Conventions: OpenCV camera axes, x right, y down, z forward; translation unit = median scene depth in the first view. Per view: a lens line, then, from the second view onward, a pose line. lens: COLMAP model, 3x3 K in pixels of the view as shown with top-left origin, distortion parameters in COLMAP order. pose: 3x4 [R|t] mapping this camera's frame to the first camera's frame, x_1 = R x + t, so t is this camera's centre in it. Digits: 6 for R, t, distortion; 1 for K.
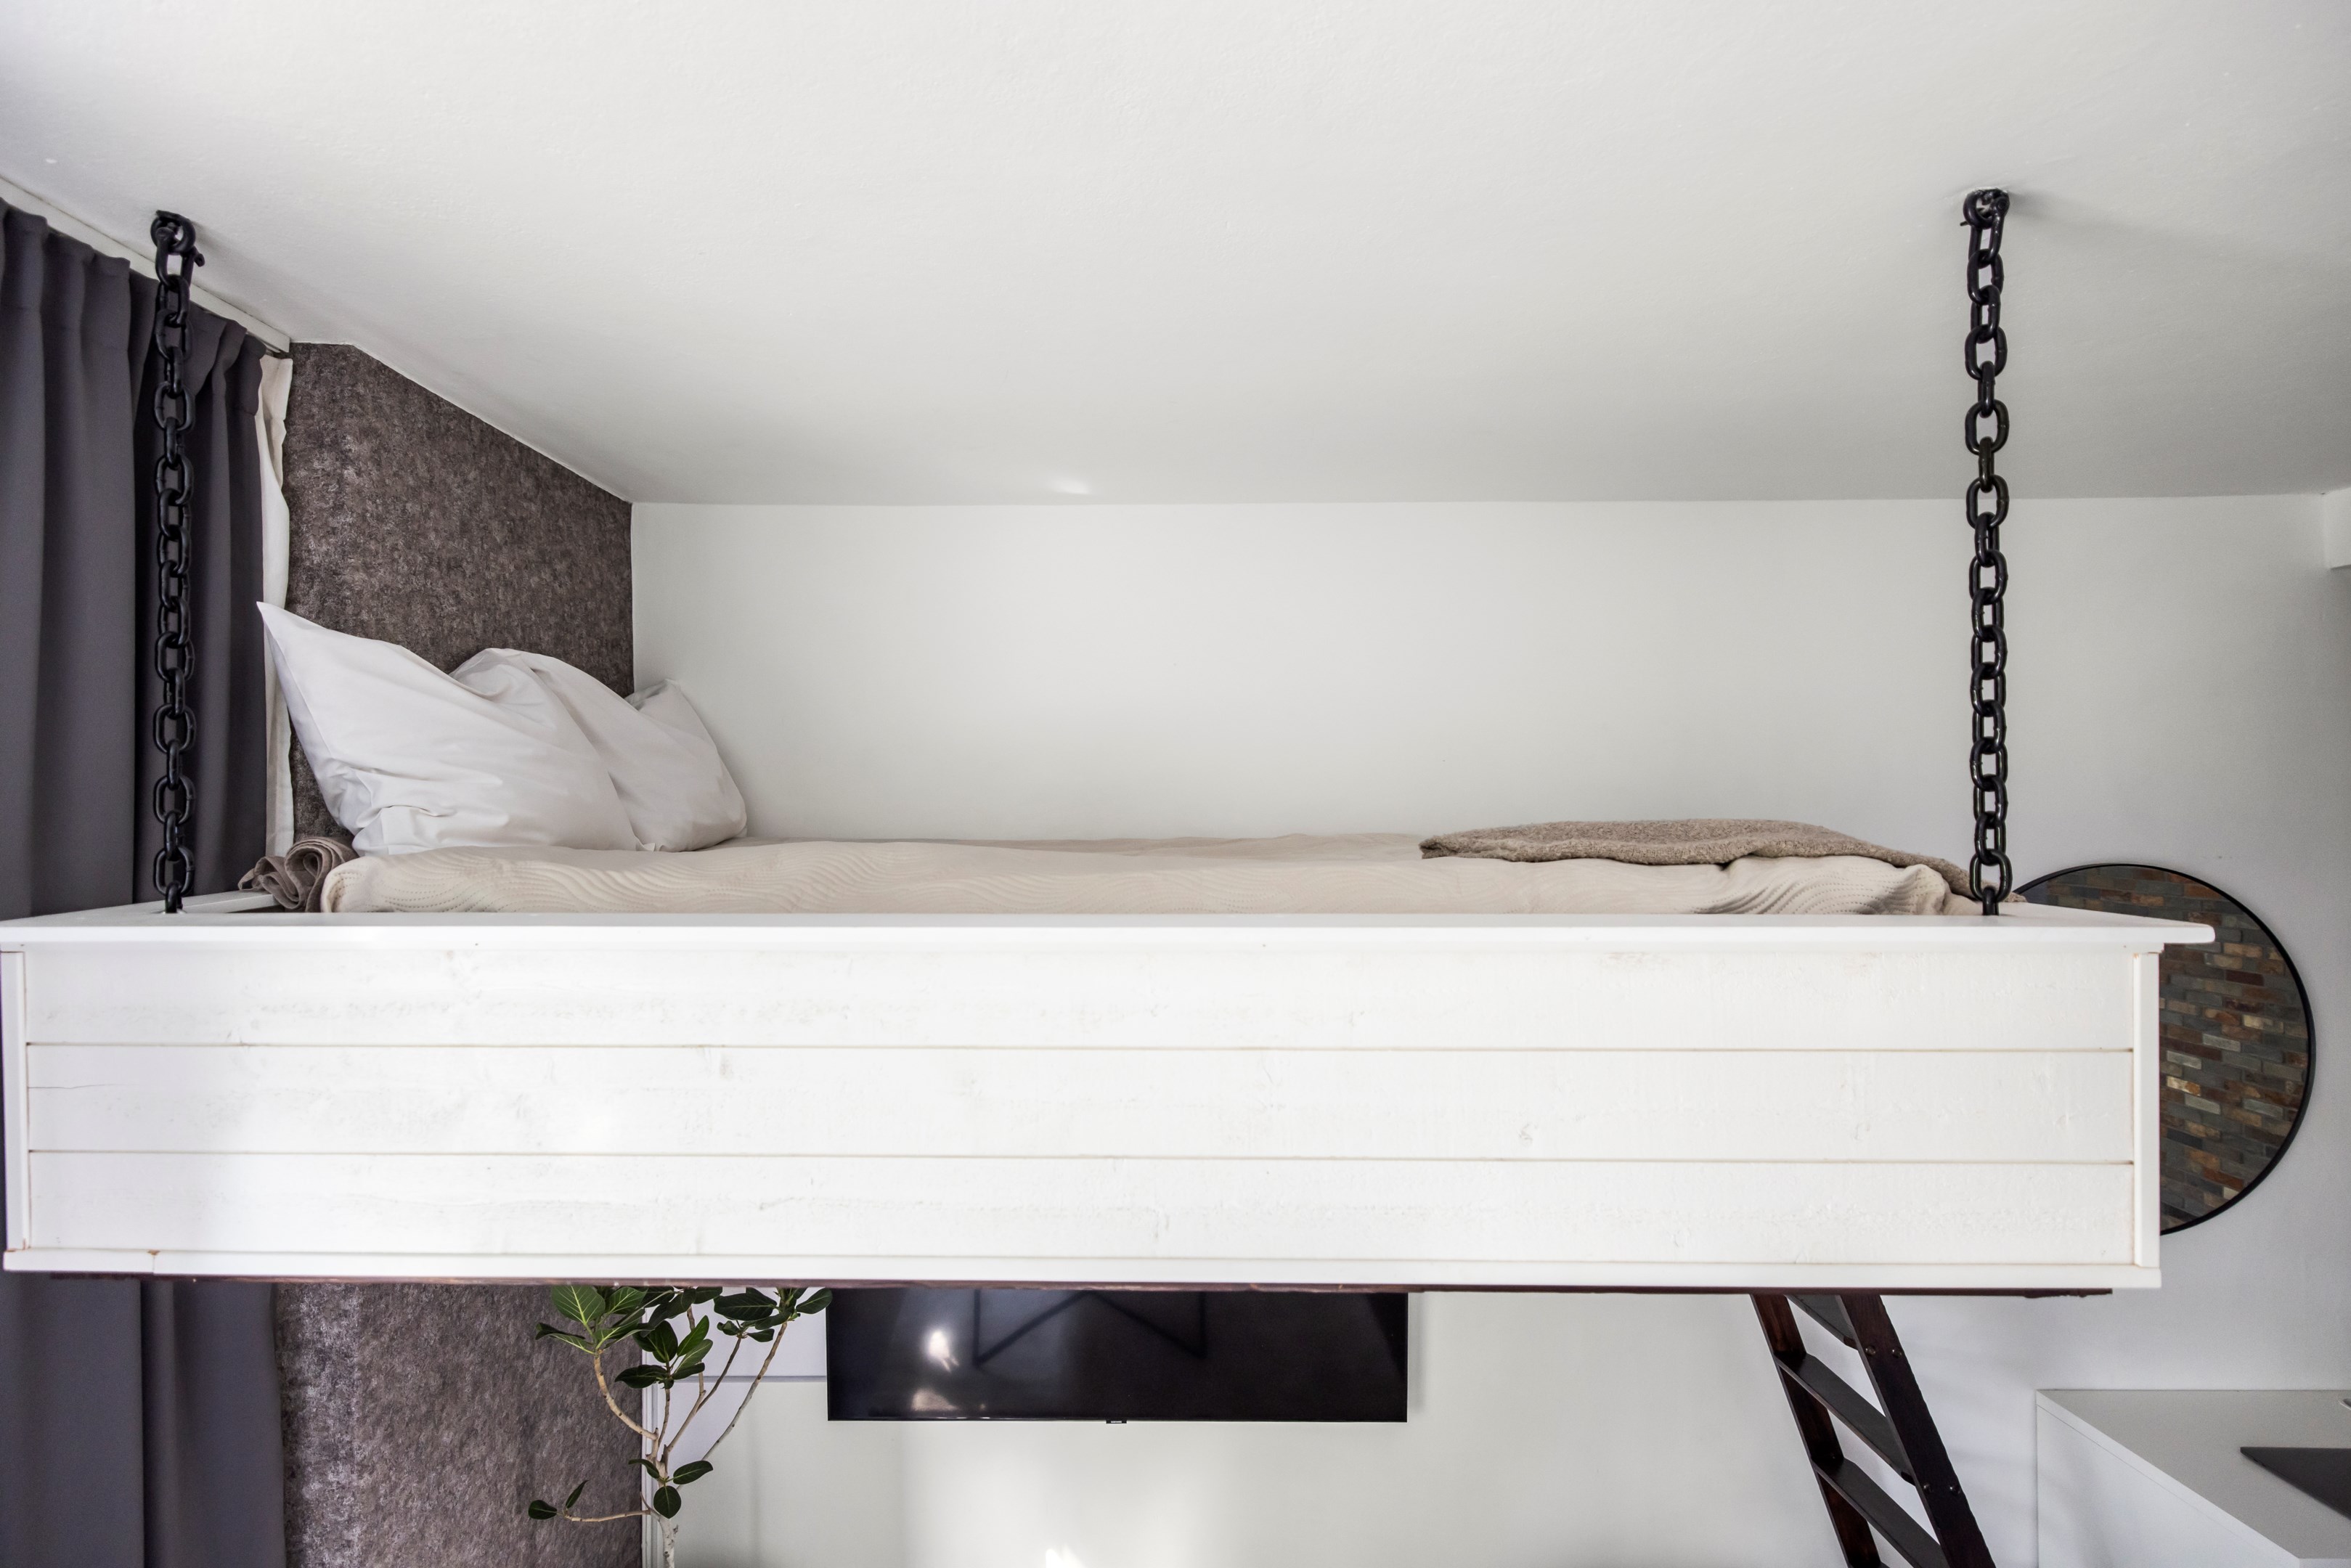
lens RADIAL K [[1040.6, 0, 1092.8], [0, 1040.6, 788.0], [0, 0, 1]] dist [0.000779, -0.000391]
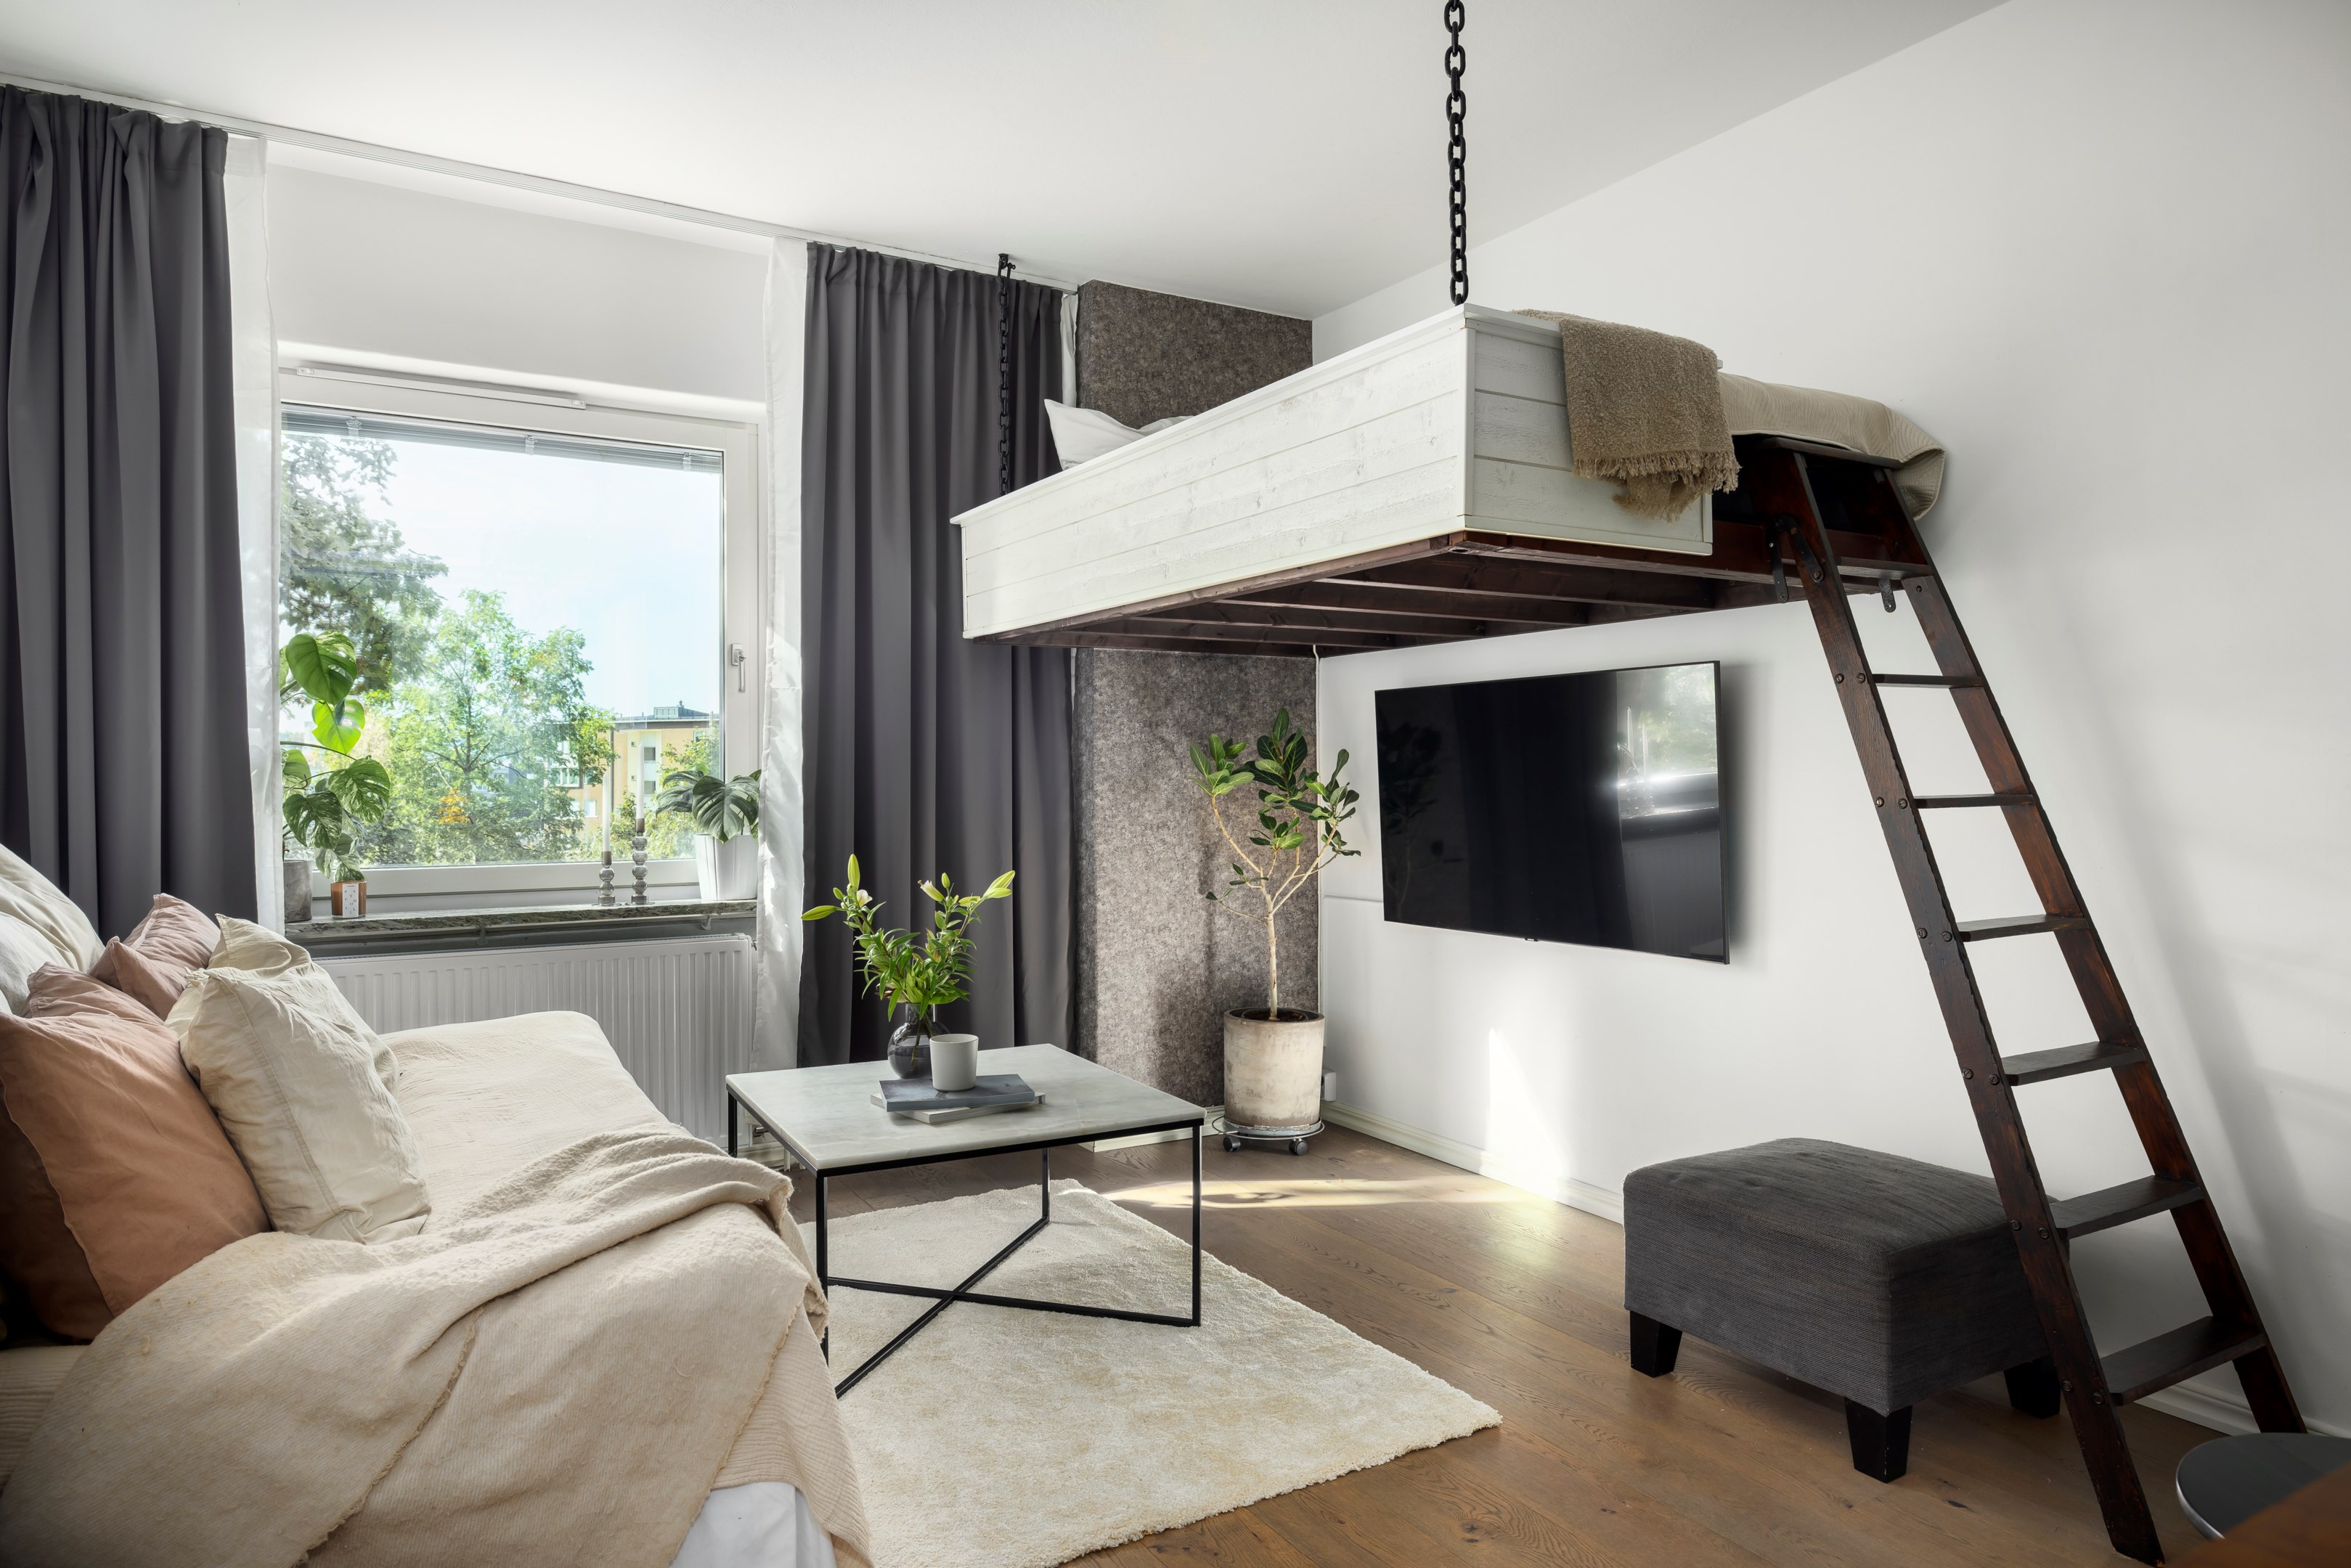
lens RADIAL K [[1419.7, 0, 1169.9], [0, 1419.7, 784.6], [0, 0, 1]] dist [-0.008341, 0.002495]
pose [[0.521386, 0.005937, -0.853300, 1.779047], [0.000006, 0.999976, 0.006961, 0.569315], [0.853321, -0.003635, 0.521373, -0.388195]]
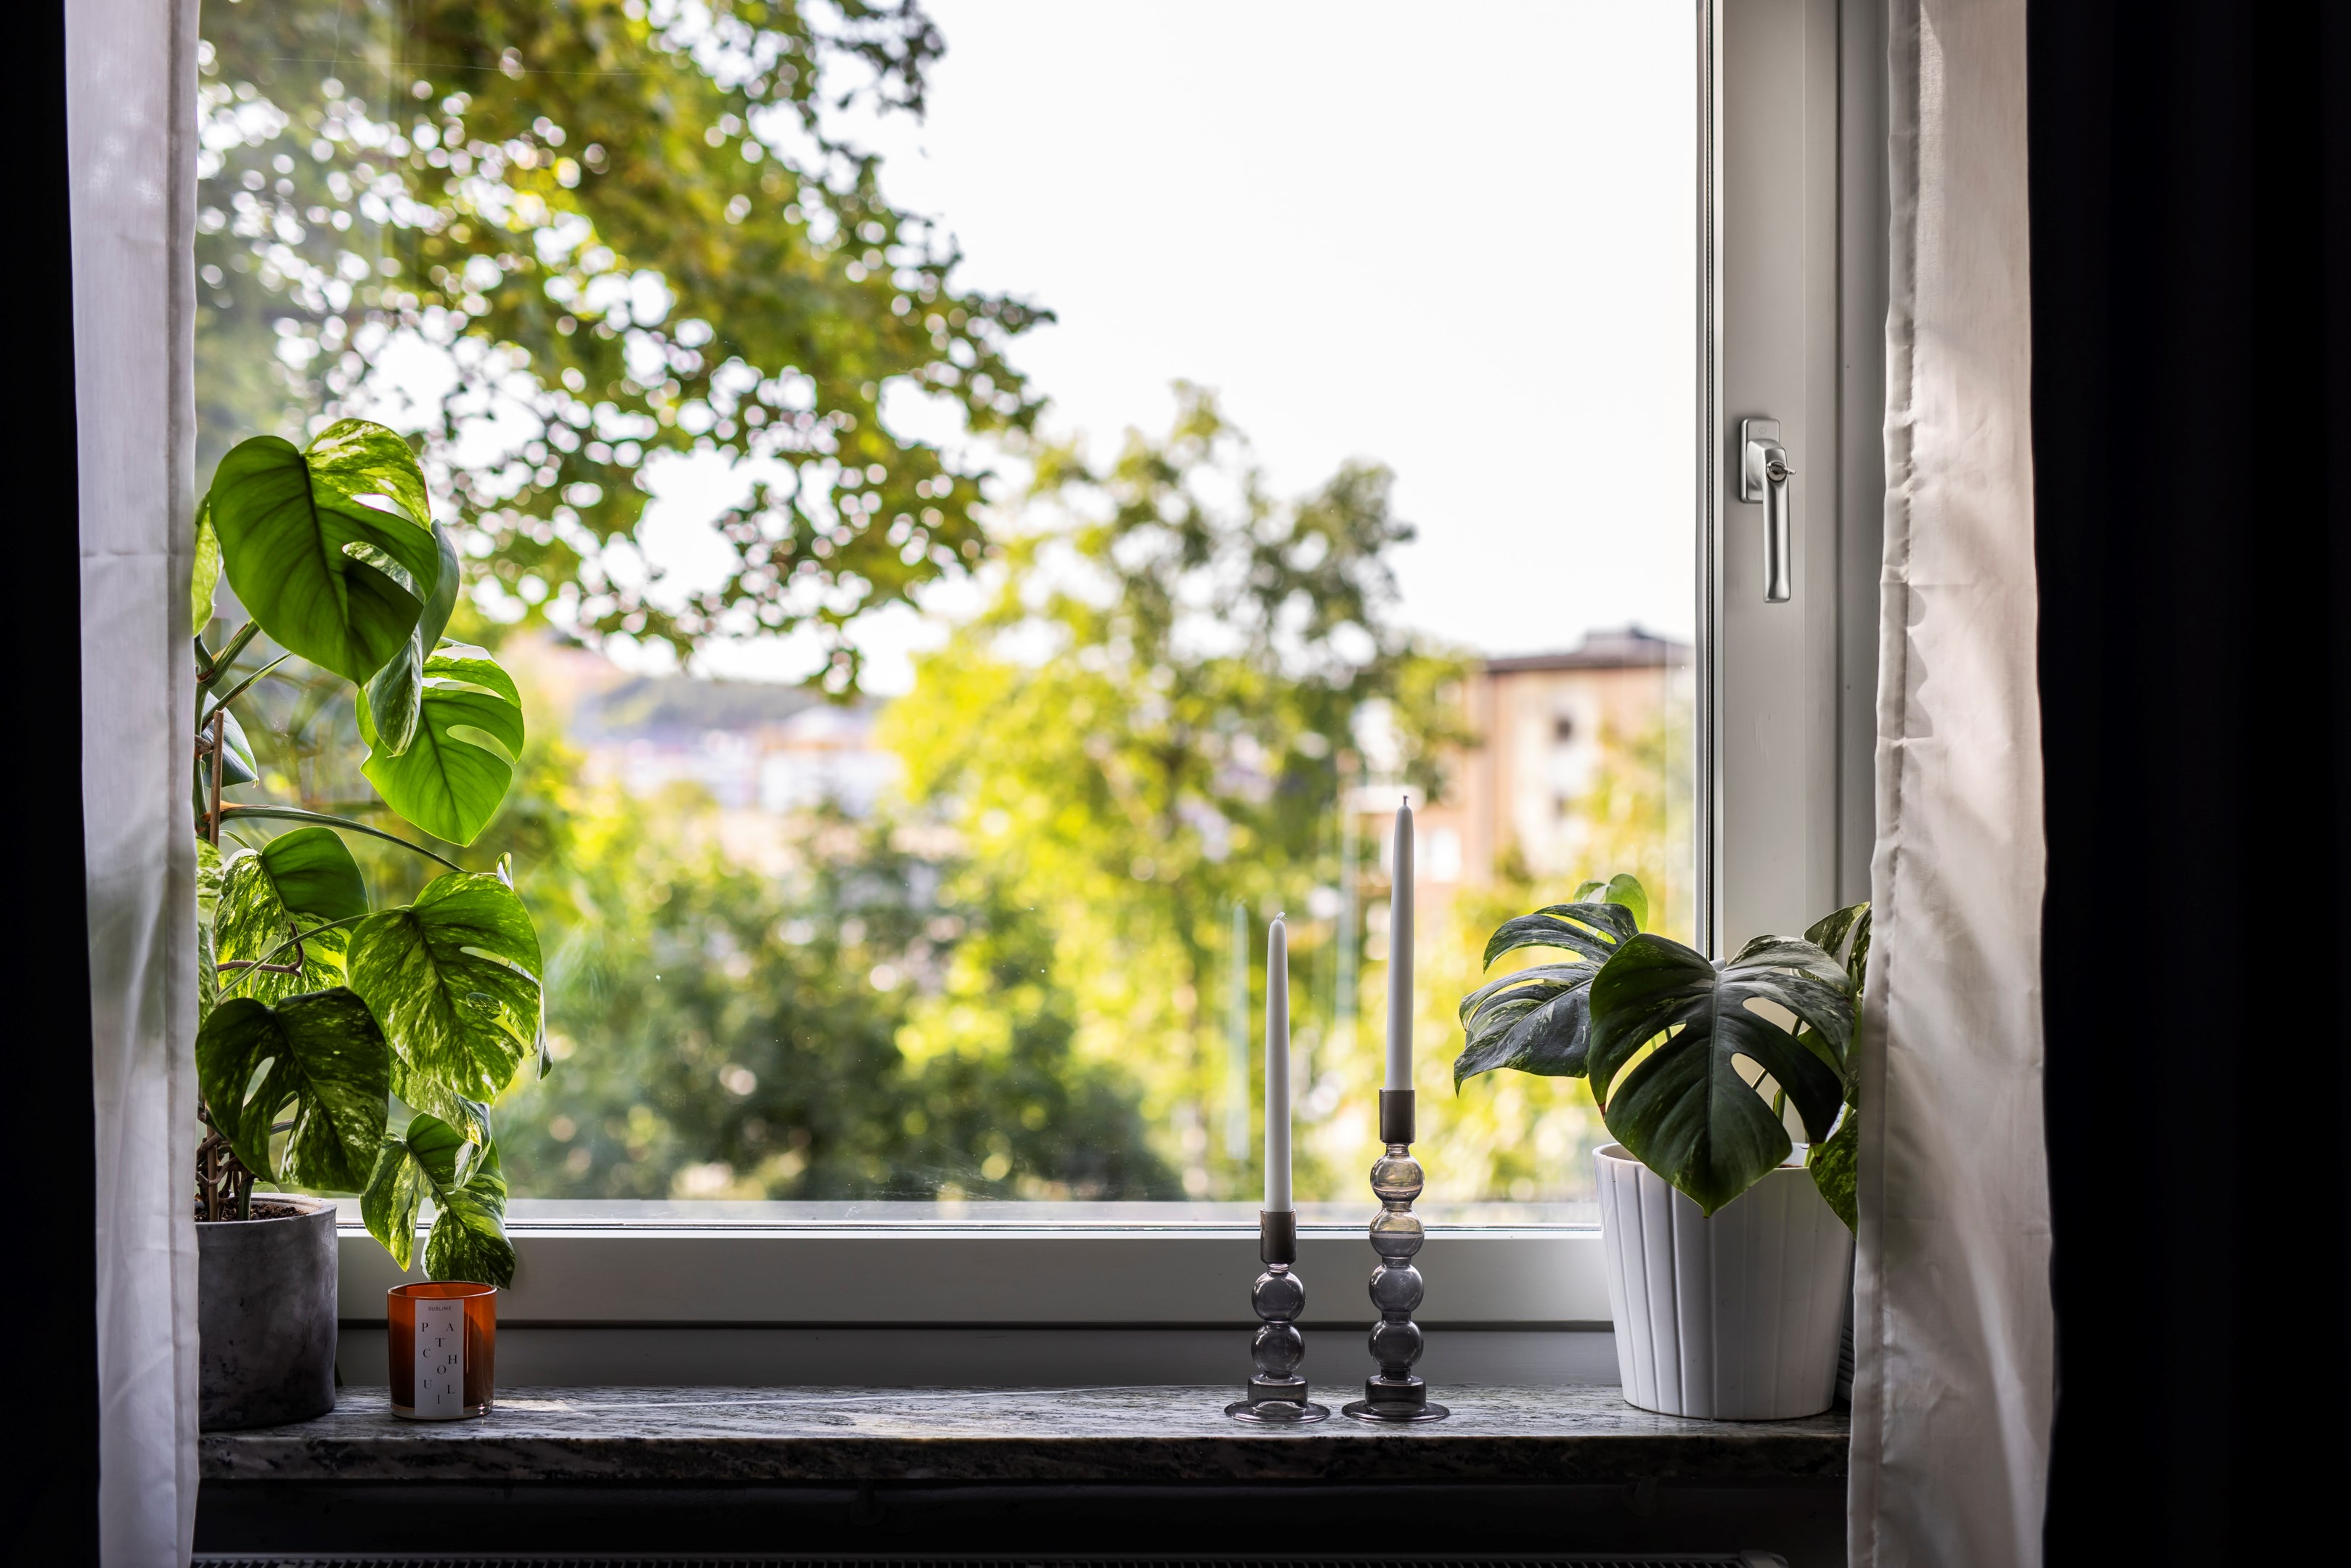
lens RADIAL K [[3348.2, 0, 1026.5], [0, 3348.2, 719.1], [0, 0, 1]] dist [-0.019488, 0.000000]
pose [[0.036180, -0.015394, -0.999227, 0.712697], [-0.004300, 0.999870, -0.015560, 0.498314], [0.999336, 0.004860, 0.036109, -0.112212]]
